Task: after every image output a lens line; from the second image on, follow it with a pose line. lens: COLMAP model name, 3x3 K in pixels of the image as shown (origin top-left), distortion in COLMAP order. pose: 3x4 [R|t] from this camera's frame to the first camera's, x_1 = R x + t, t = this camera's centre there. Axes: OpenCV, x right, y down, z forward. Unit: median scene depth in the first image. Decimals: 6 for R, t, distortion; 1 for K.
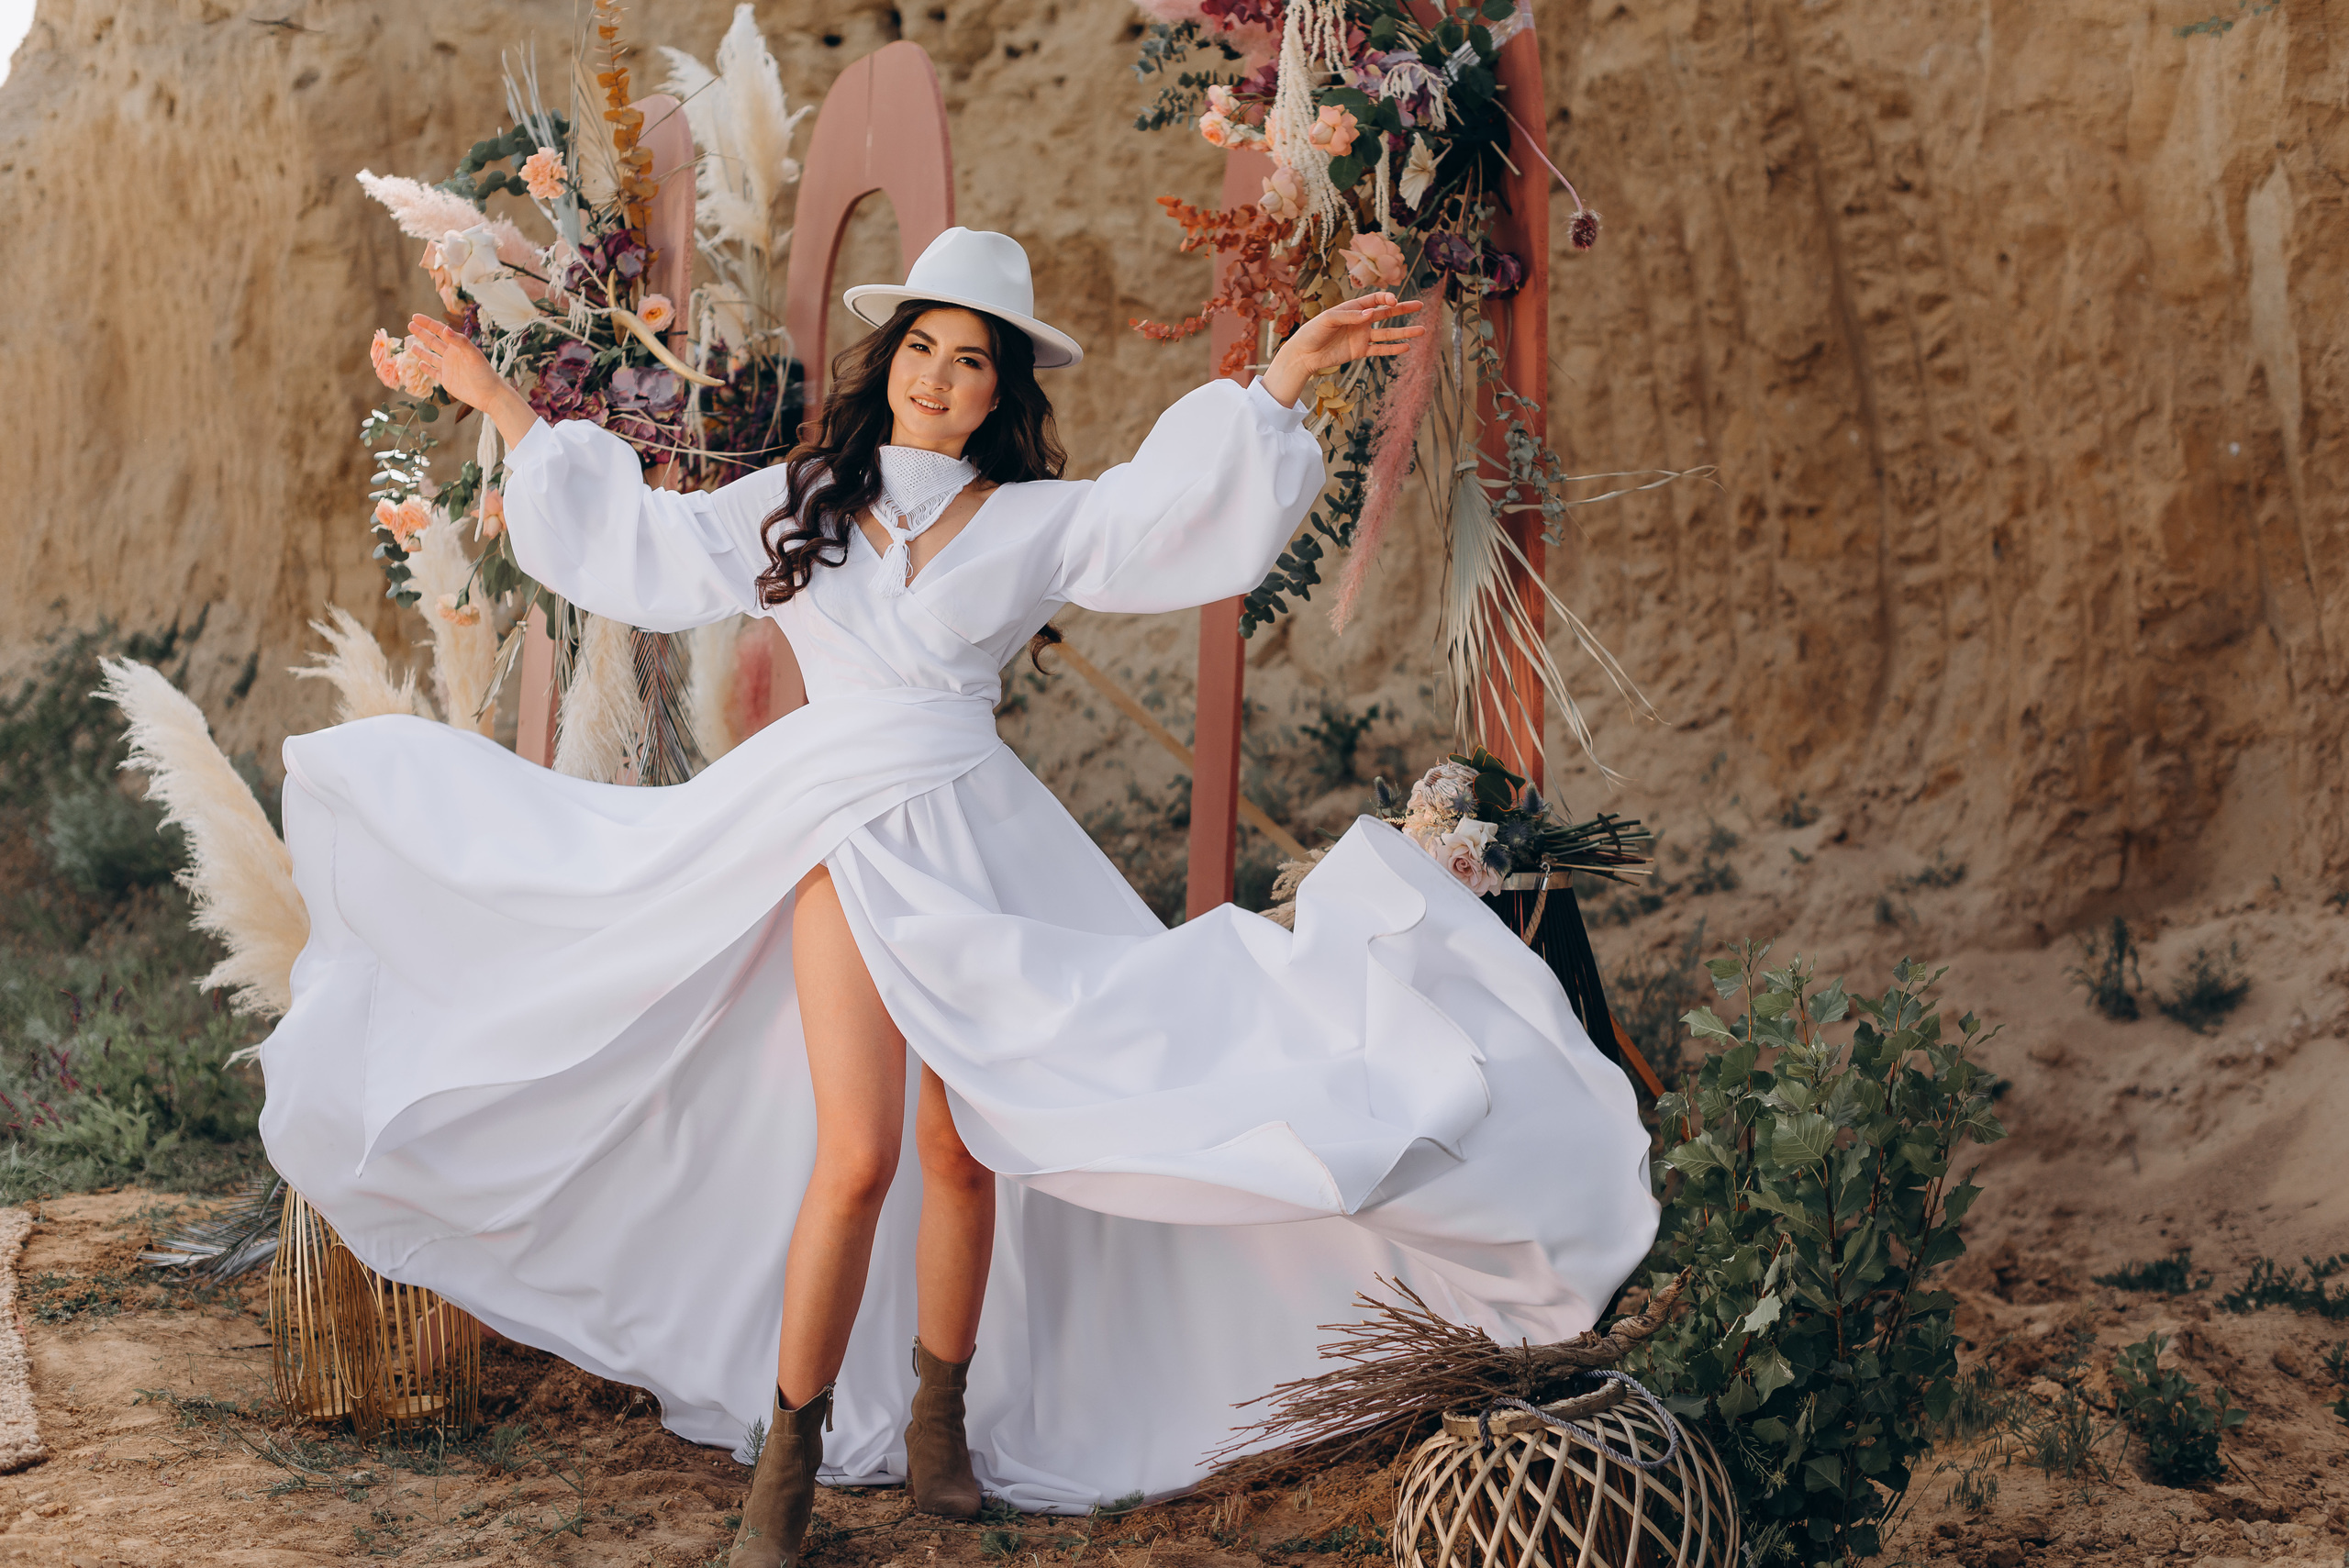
lens RADIAL K [[3858.3, 0, 1176.2], [0, 3858.3, 789.4], [0, 0, 1]] dist [-0.131792, 0.000000]
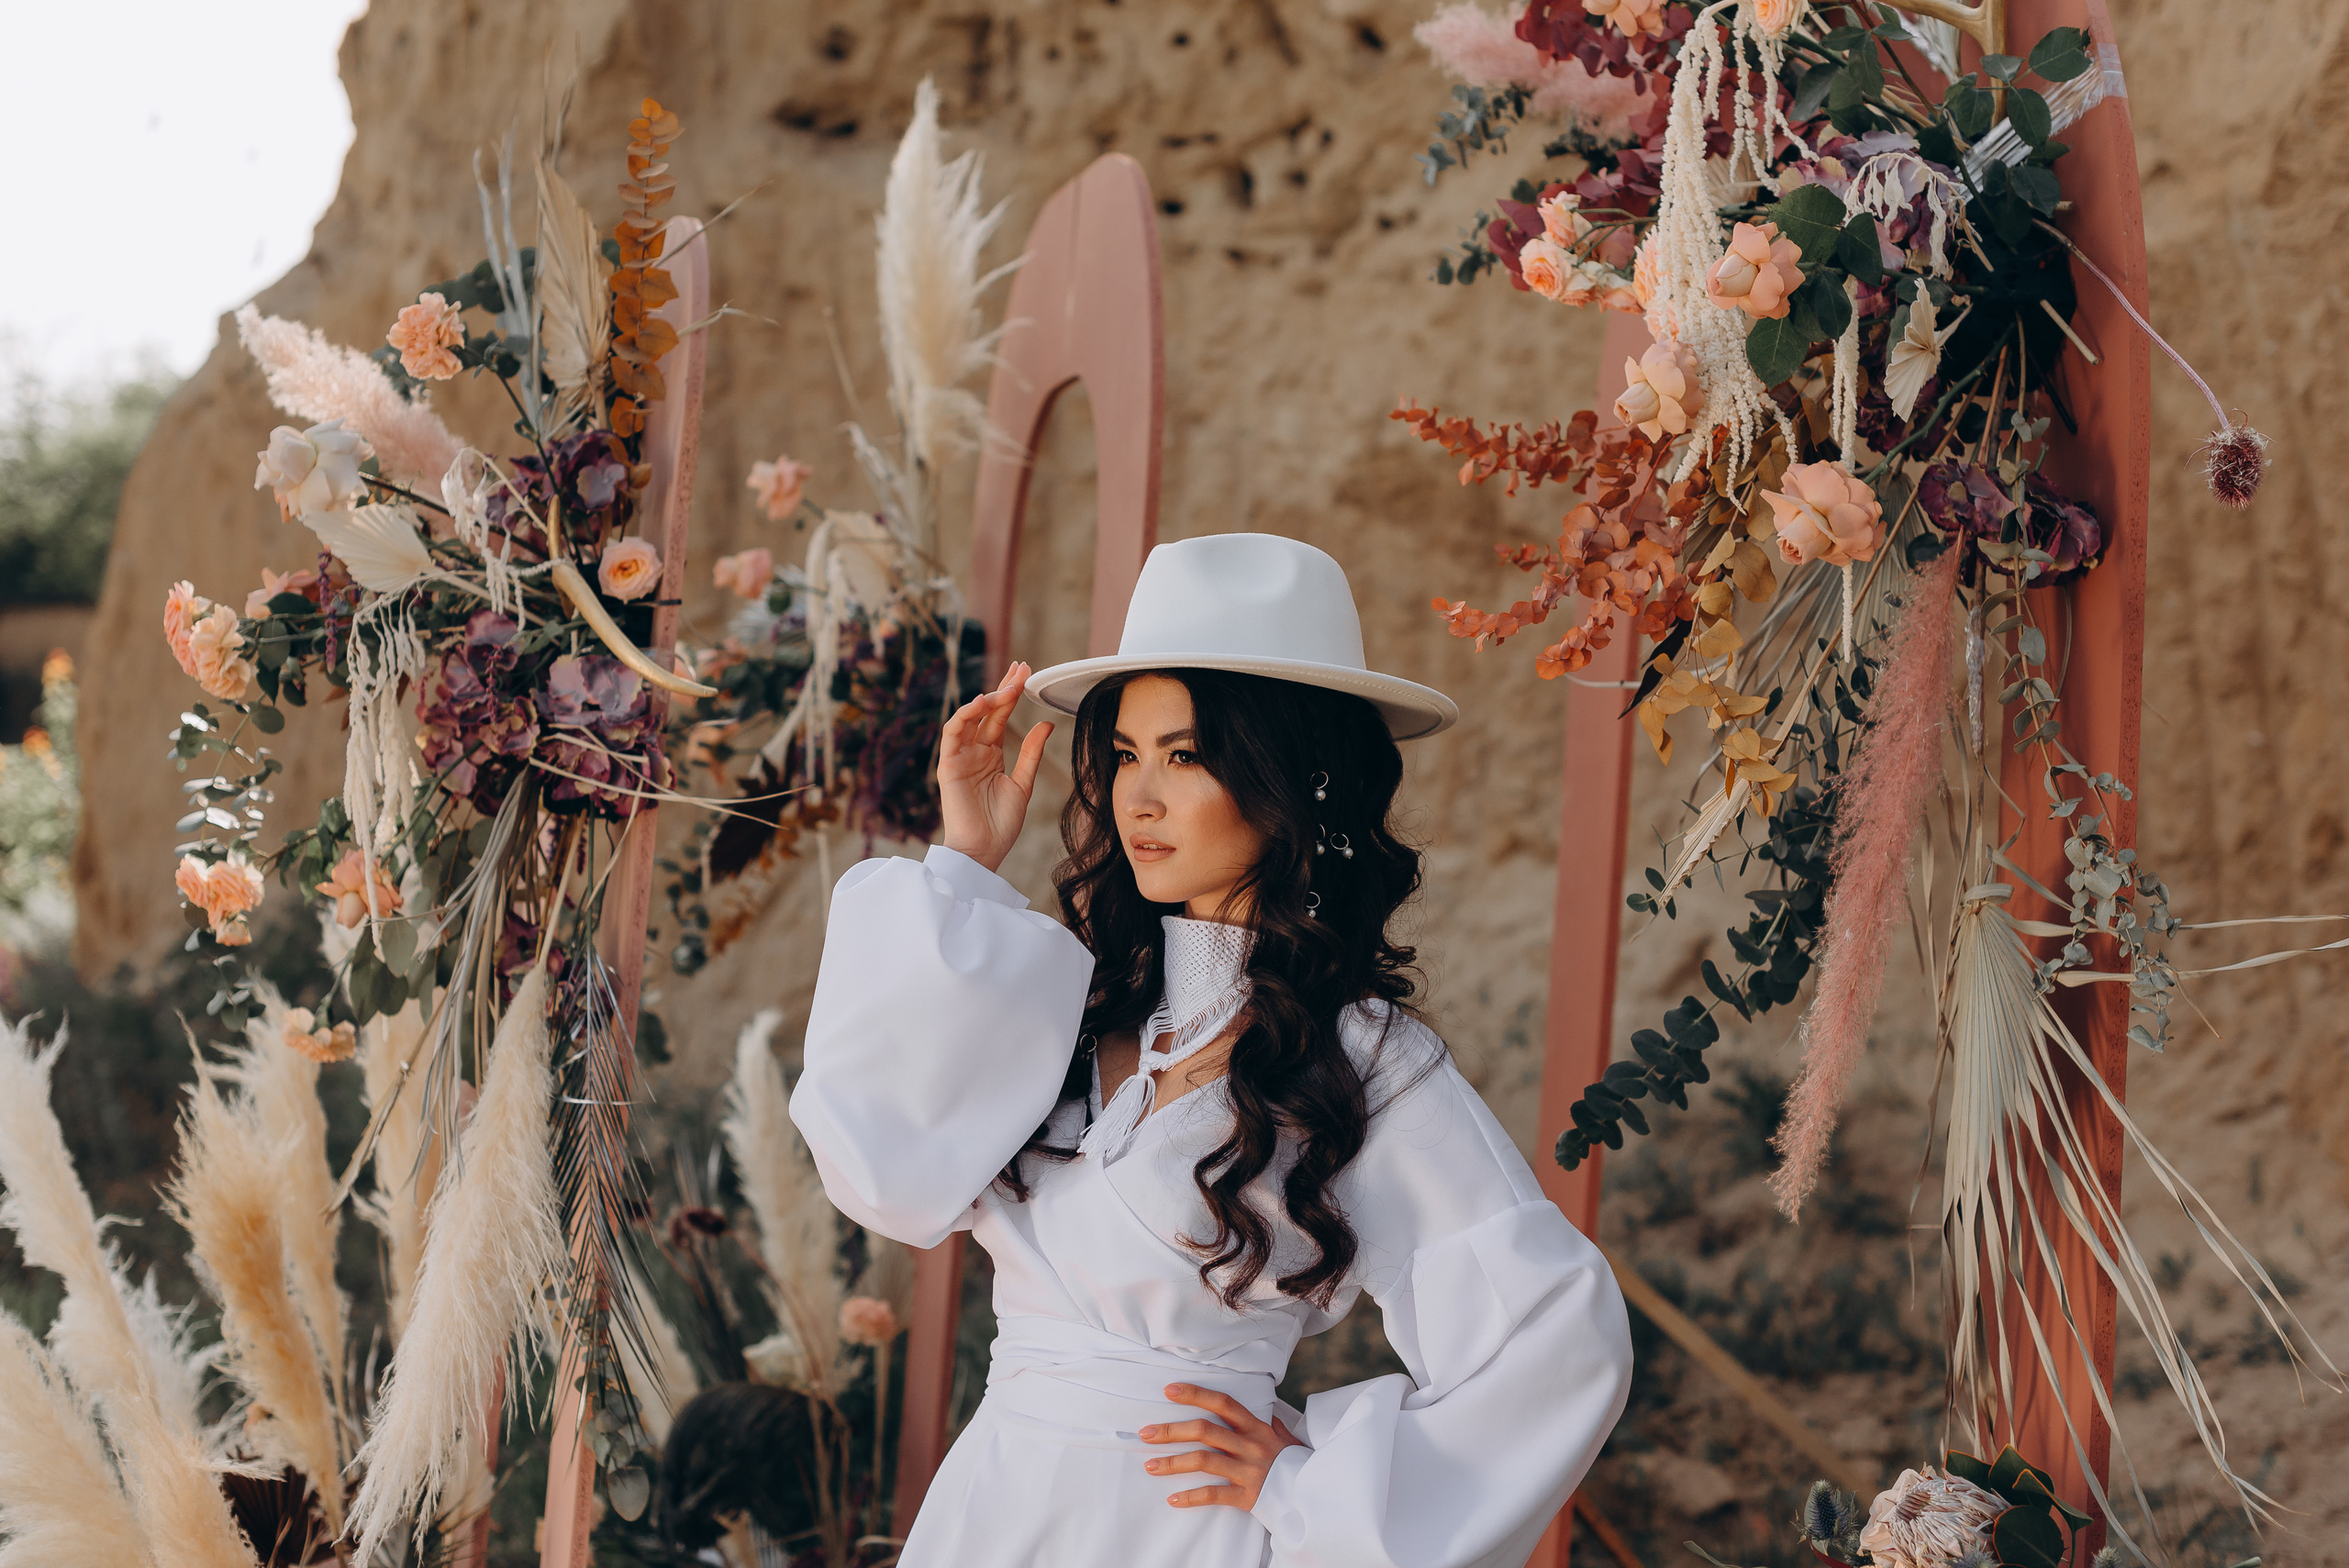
lens RADIAL K [[3858.3, 0, 1162.6], [0, 3858.3, 774.8], [0, 0, 1]] dist [-0.131792, 0.000000]
pose [[0.992664, 0.028021, -0.117611, 0.021762], [-0.034715, 0.997868, -0.055259, -0.063119], [0.115812, 0.058937, 0.991521, 0.425907]]
